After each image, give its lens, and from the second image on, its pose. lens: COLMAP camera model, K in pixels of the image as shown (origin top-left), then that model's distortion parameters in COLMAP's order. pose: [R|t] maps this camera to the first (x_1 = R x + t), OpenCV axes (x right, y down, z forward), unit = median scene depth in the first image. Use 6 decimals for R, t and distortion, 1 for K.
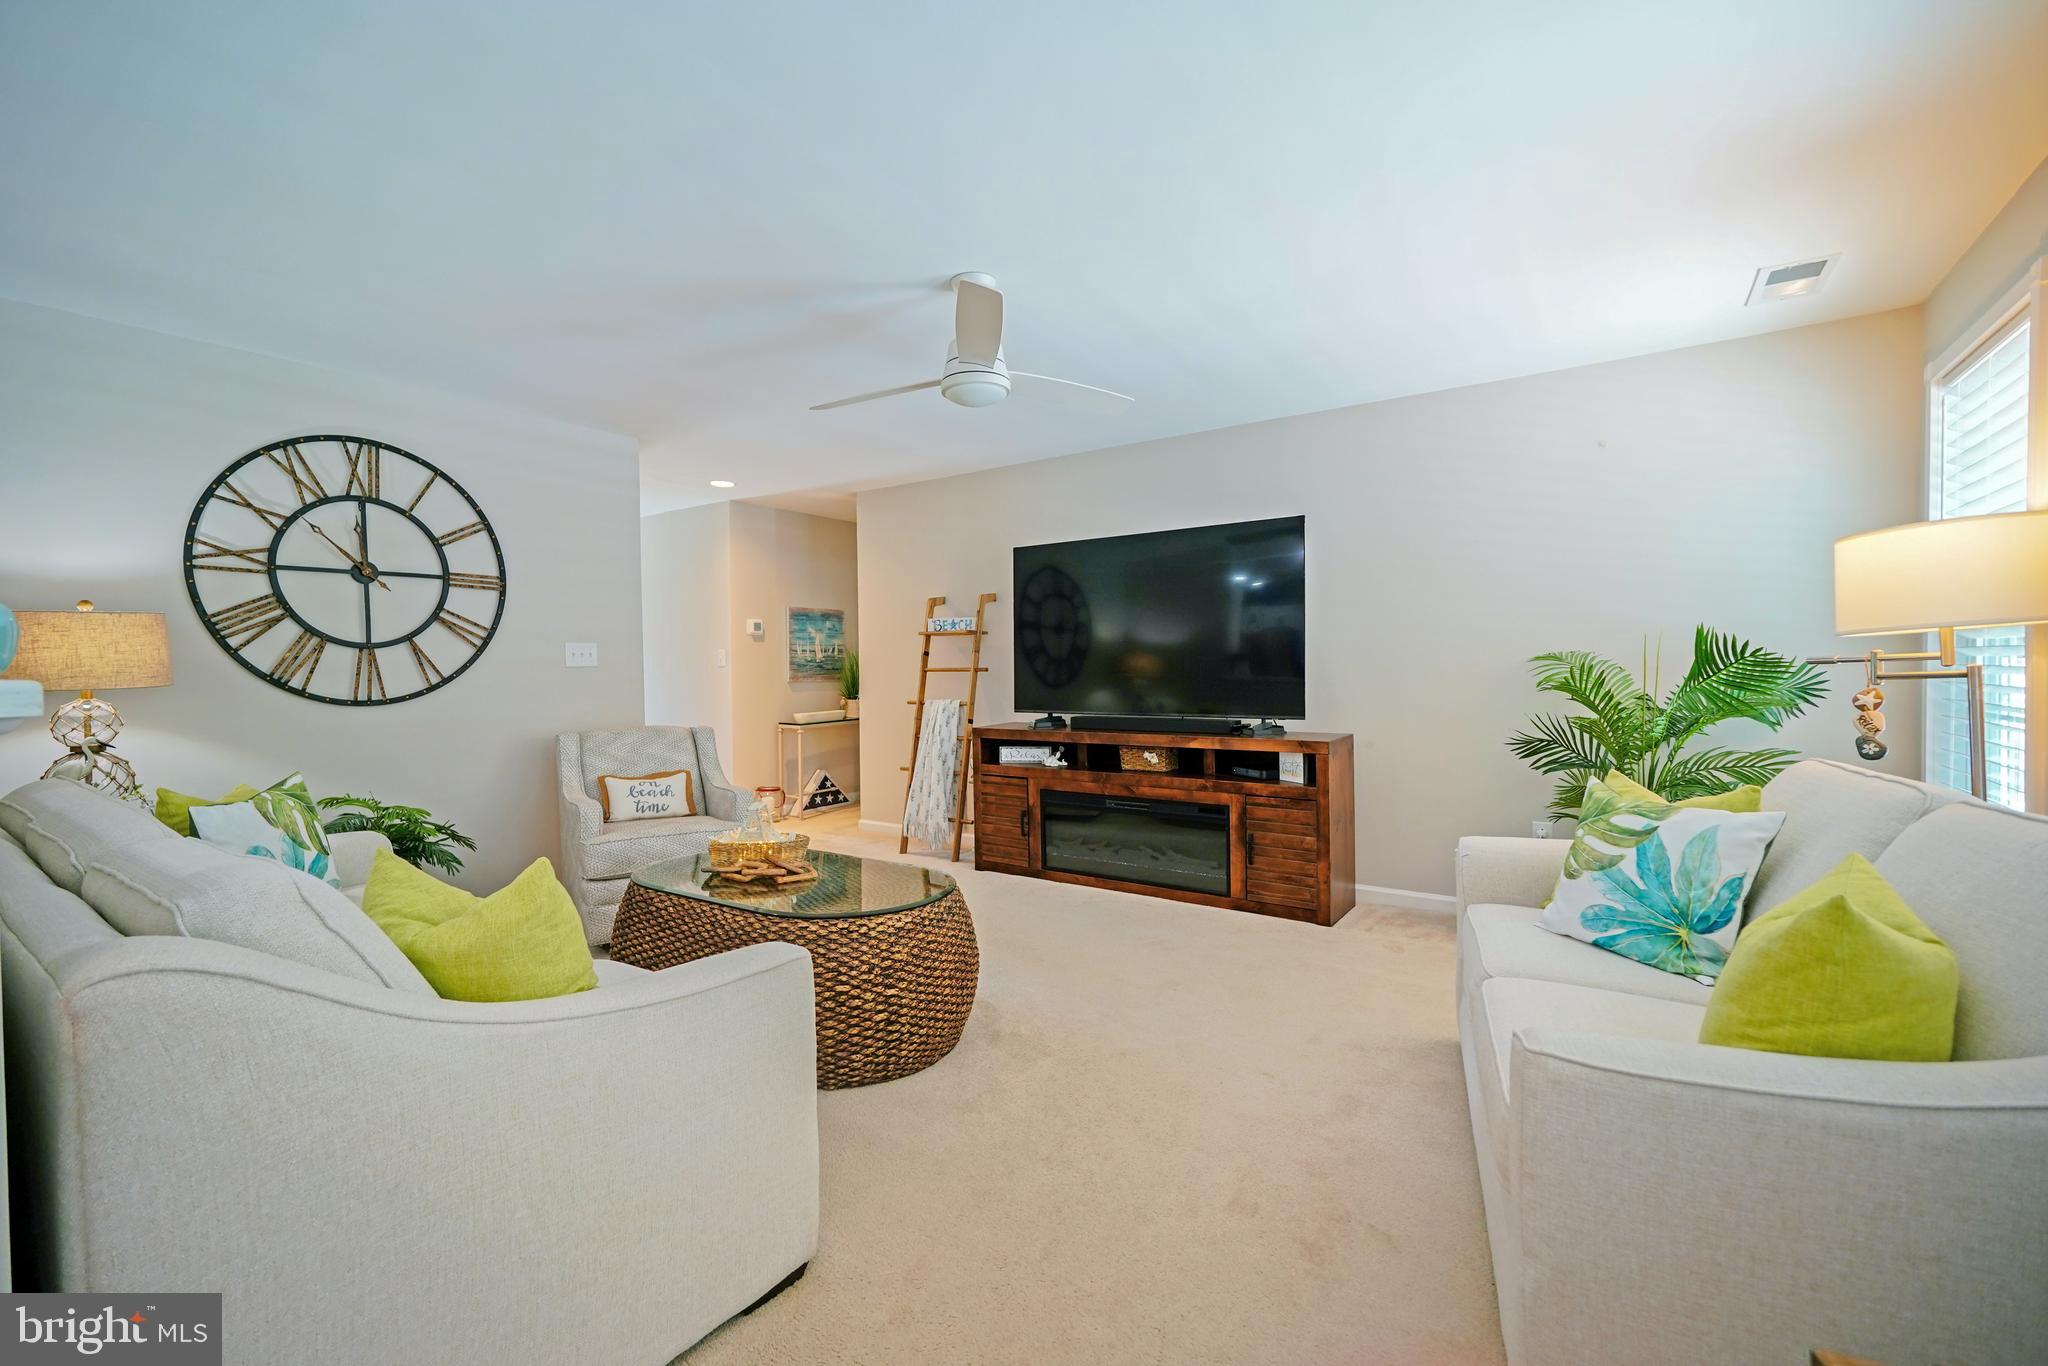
lens RADIAL K [[865.6, 0, 1010.2], [0, 865.6, 681.3], [0, 0, 1]] dist [-0.009943, 0.004799]
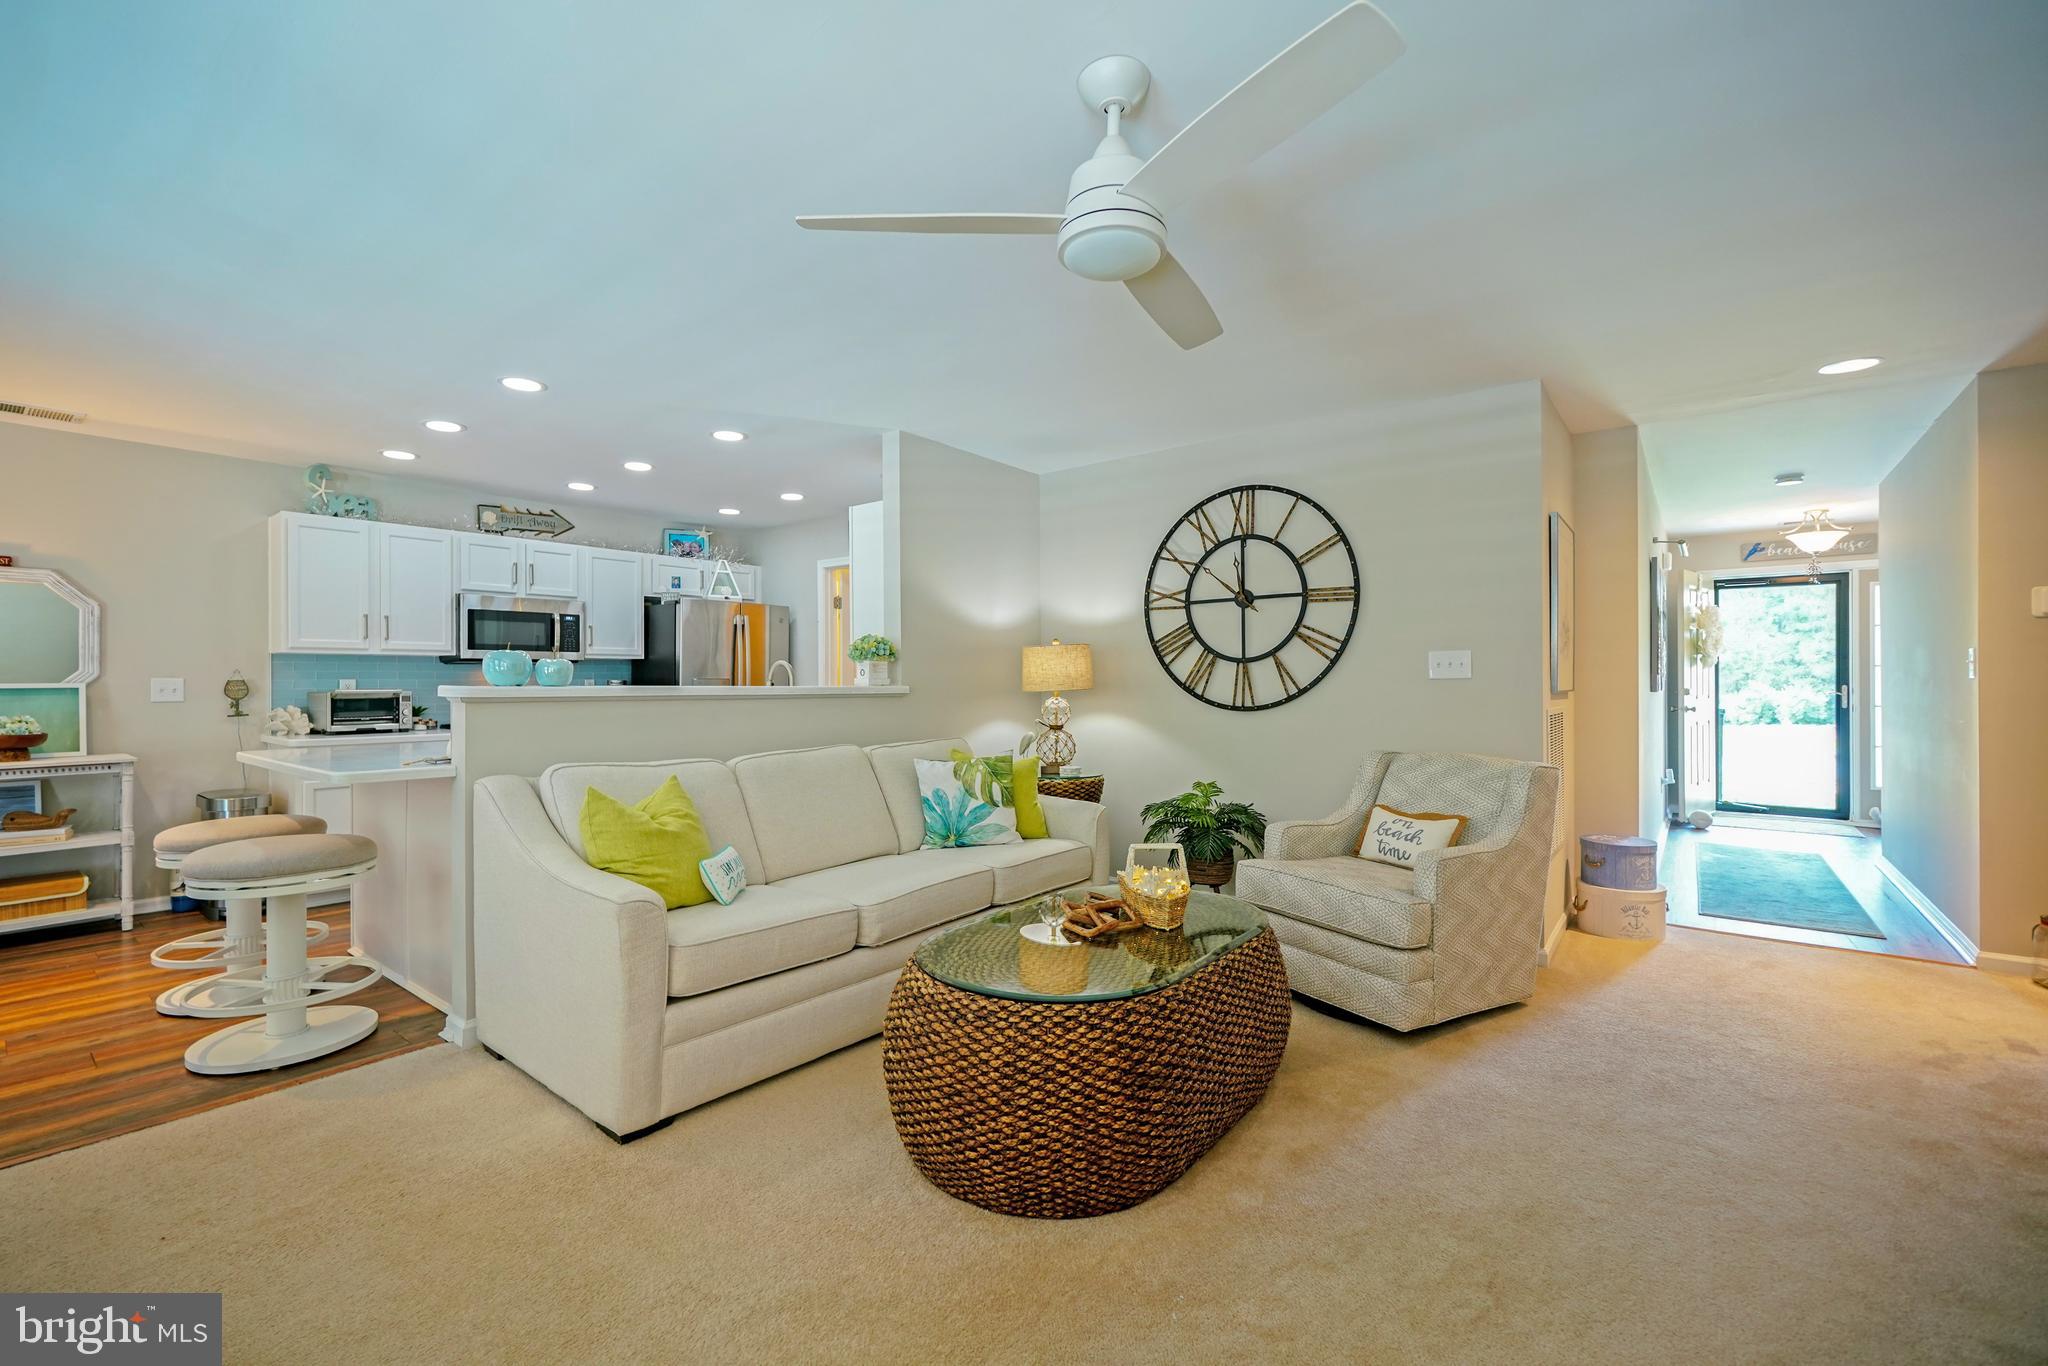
lens RADIAL K [[865.6, 0, 1004.2], [0, 865.6, 682.3], [0, 0, 1]] dist [-0.009943, 0.004799]
pose [[-0.058752, 0.009403, -0.998228, 0.435586], [-0.015619, 0.999825, 0.010337, -0.017328], [0.998150, 0.016198, -0.058594, 0.702057]]
